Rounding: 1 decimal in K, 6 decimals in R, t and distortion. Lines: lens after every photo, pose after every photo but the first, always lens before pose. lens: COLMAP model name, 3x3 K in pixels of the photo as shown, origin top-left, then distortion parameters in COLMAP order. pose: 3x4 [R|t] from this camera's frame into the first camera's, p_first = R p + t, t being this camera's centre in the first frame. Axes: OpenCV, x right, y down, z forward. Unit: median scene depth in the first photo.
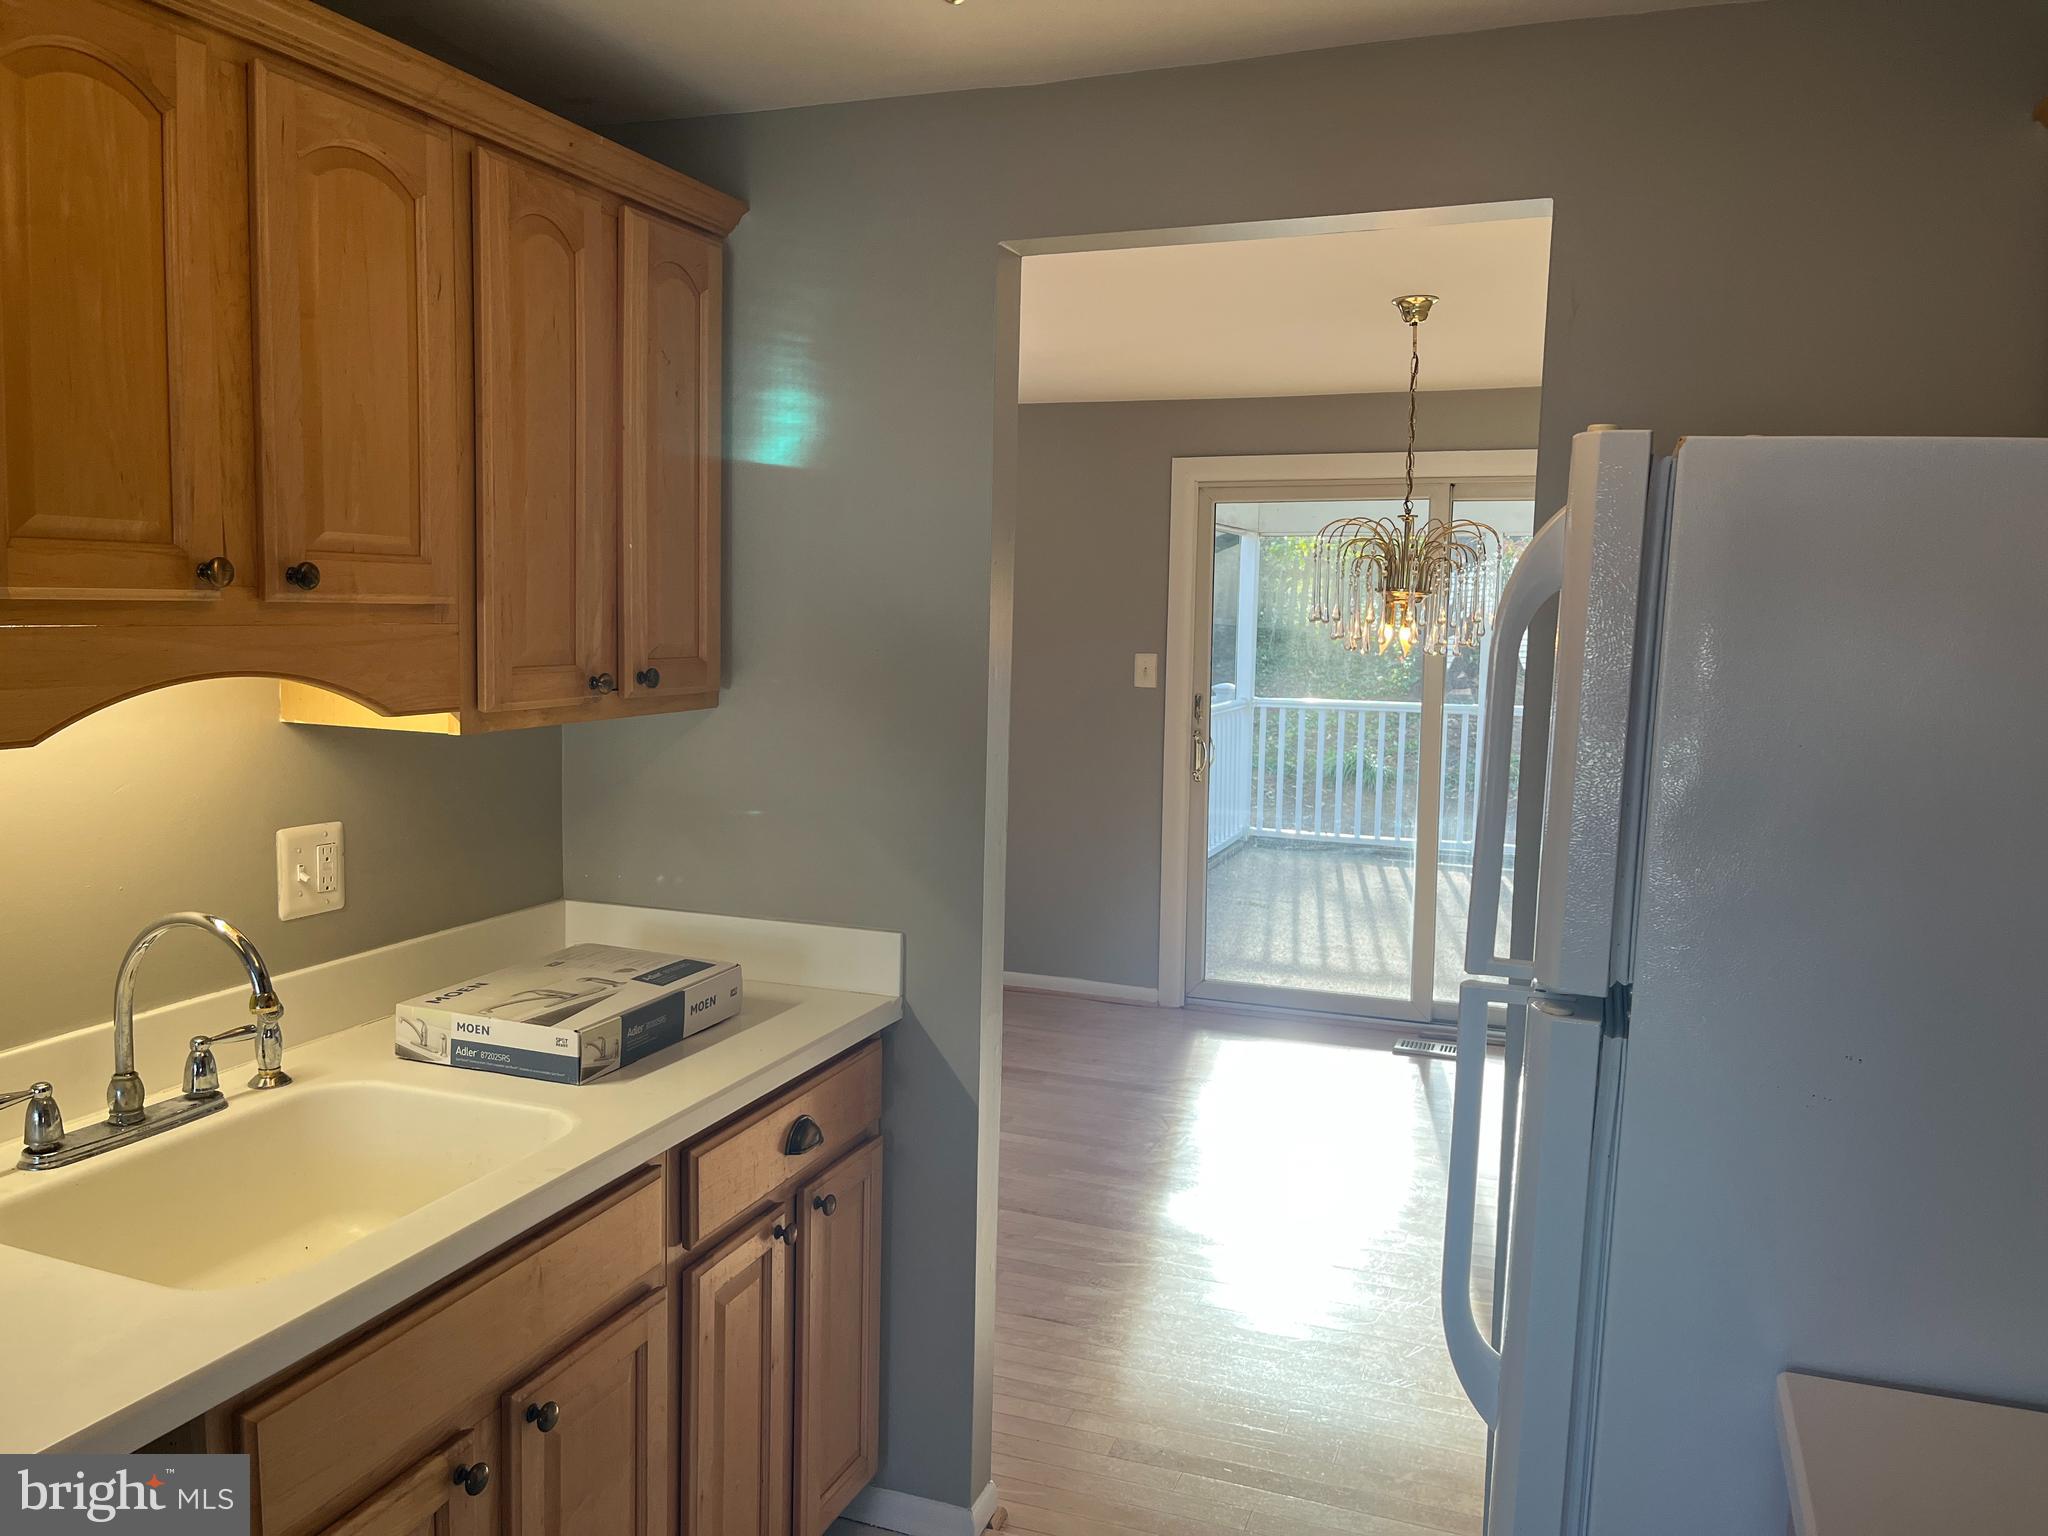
lens RADIAL K [[1538.8, 0, 1028.6], [0, 1538.8, 755.7], [0, 0, 1]] dist [0.044412, -0.080766]
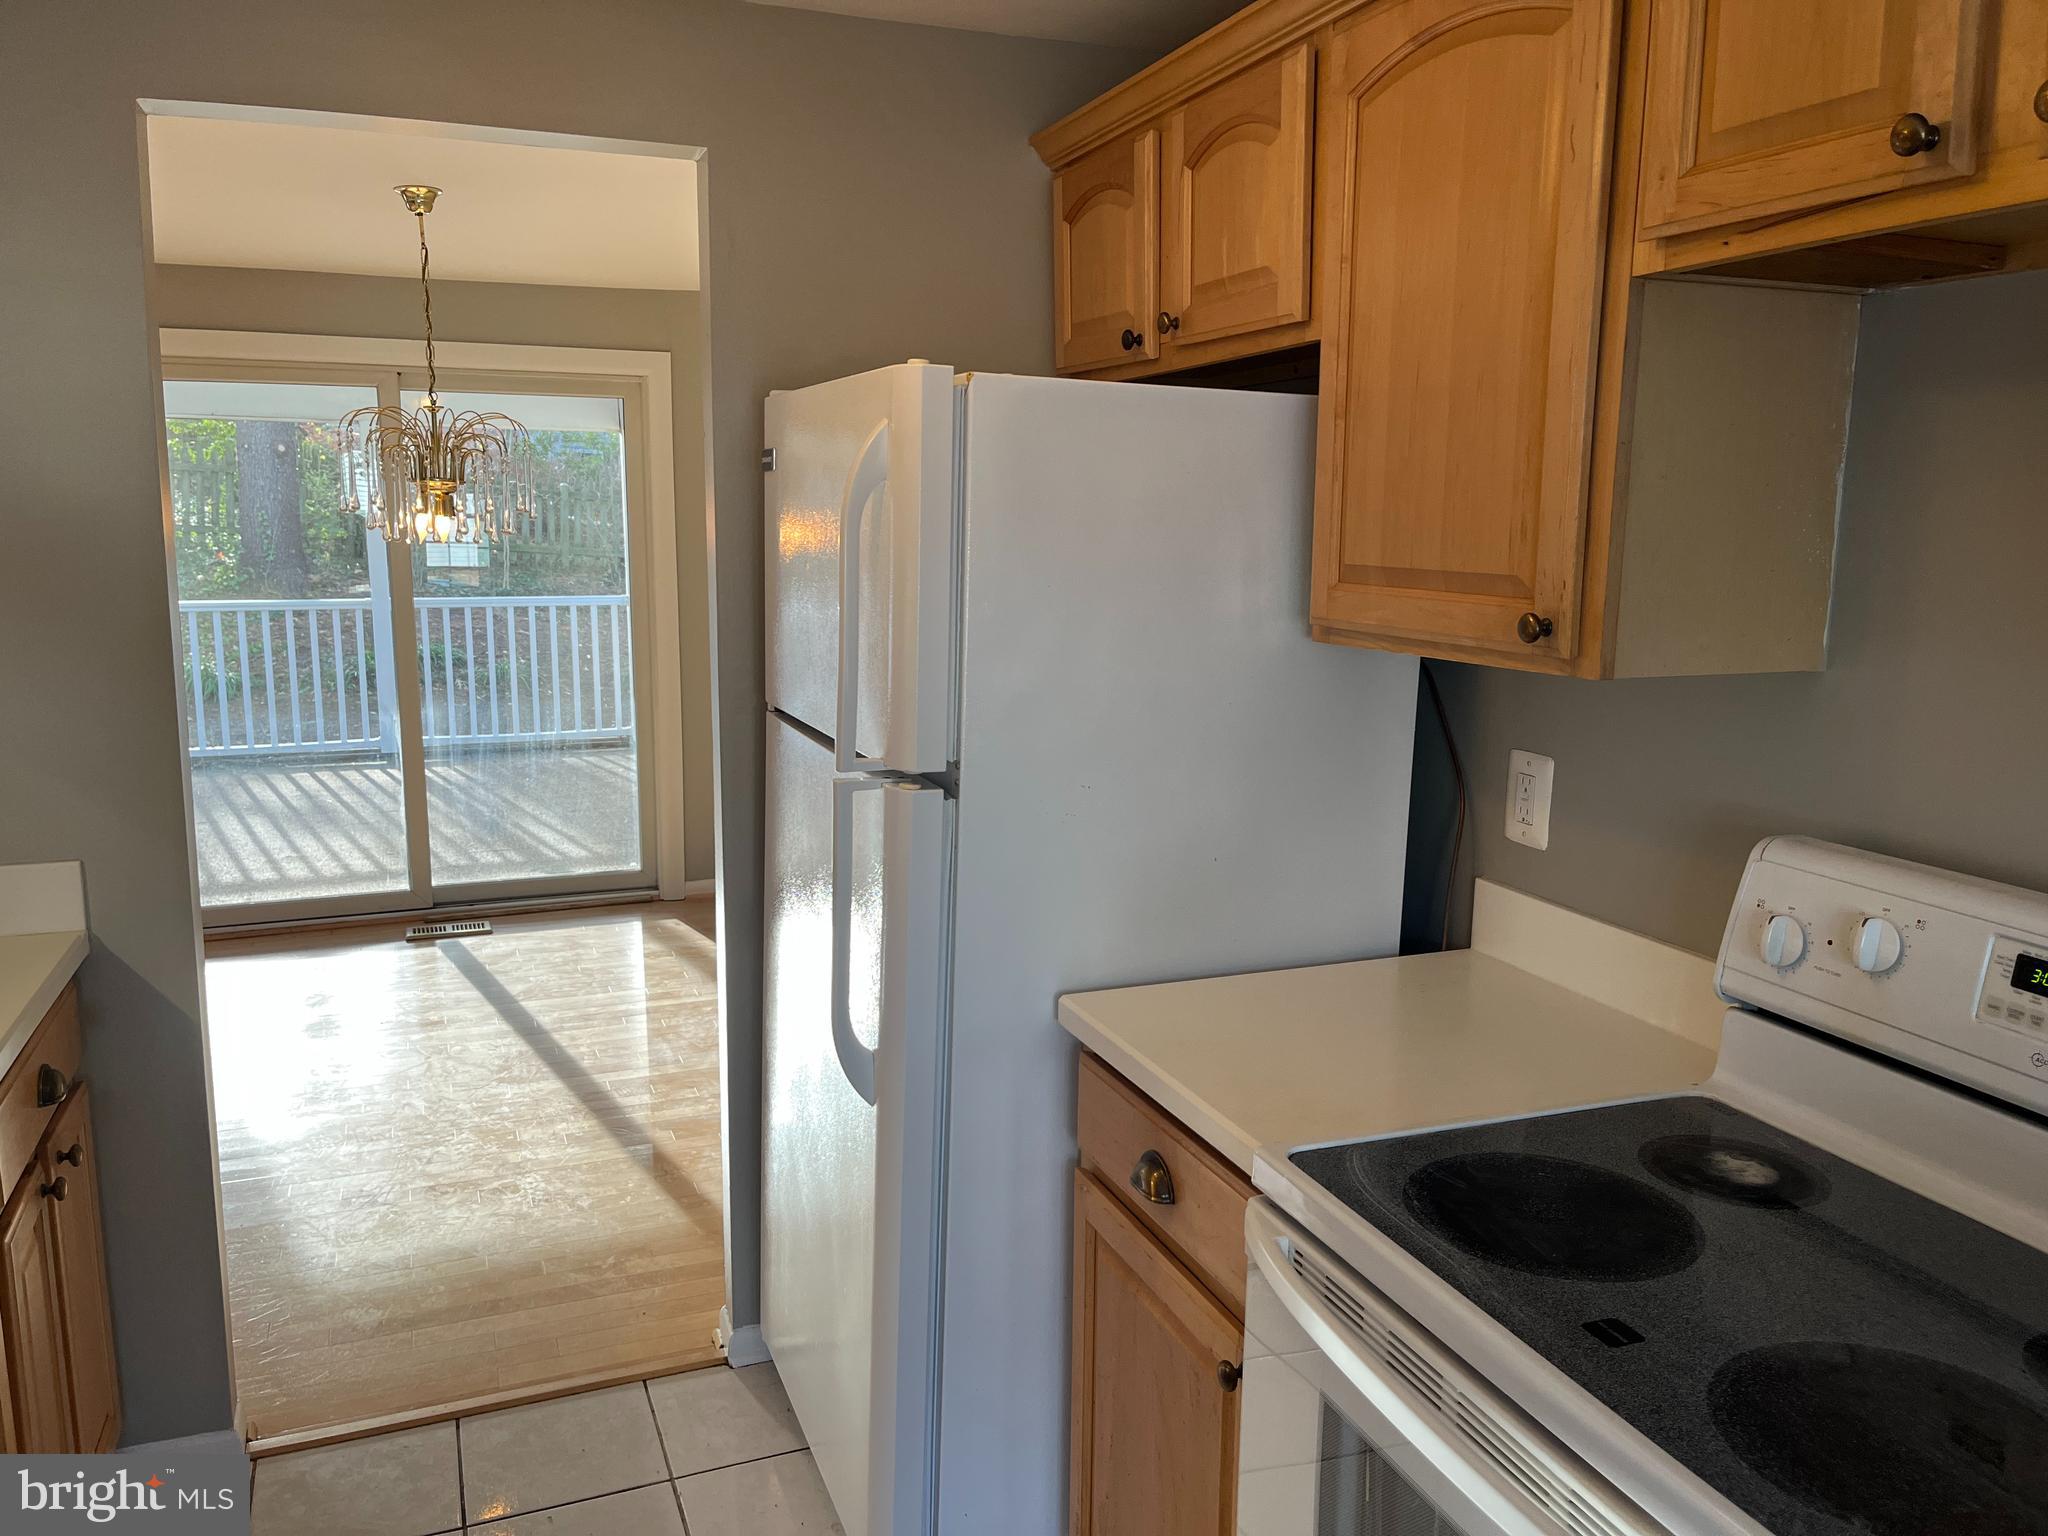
lens RADIAL K [[1538.8, 0, 1042.3], [0, 1538.8, 777.8], [0, 0, 1]] dist [0.044412, -0.080766]
pose [[0.730450, -0.126858, 0.671081, -0.167696], [0.070732, 0.991366, 0.110414, 0.004013], [-0.679293, -0.033185, 0.733116, -0.032506]]
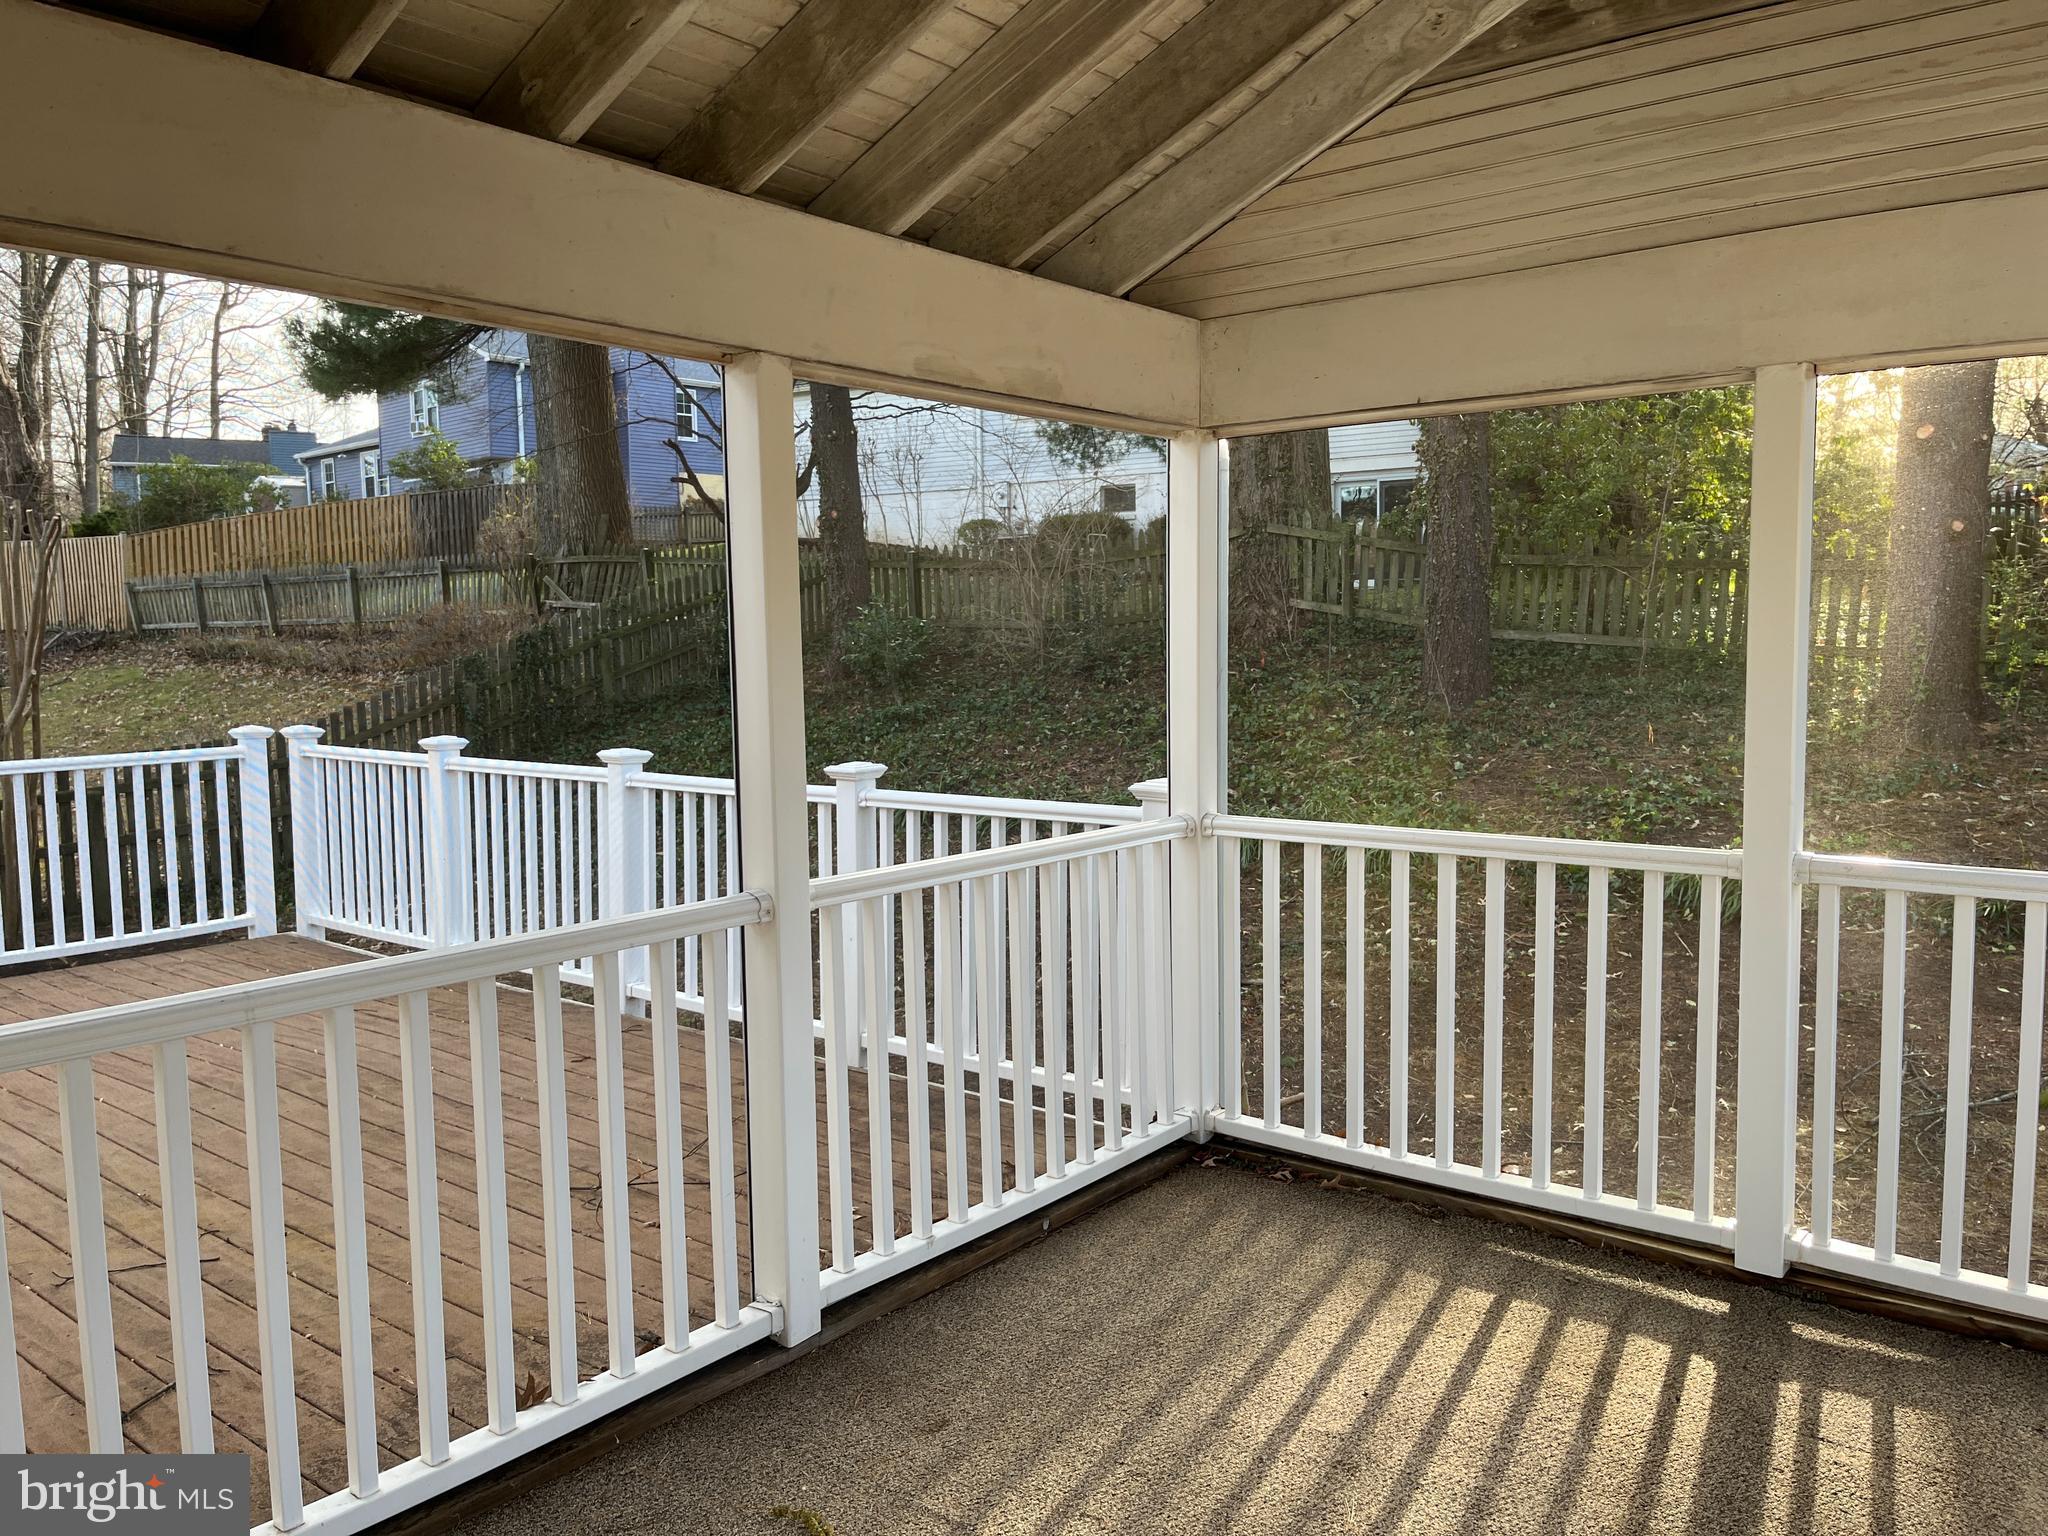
lens RADIAL K [[1538.8, 0, 1007.0], [0, 1538.8, 776.4], [0, 0, 1]] dist [0.044412, -0.080766]
pose [[0.945723, 0.000330, -0.324973, 0.667800], [-0.002719, 0.999973, -0.006898, -0.123037], [0.324962, 0.007407, 0.945698, 1.613209]]
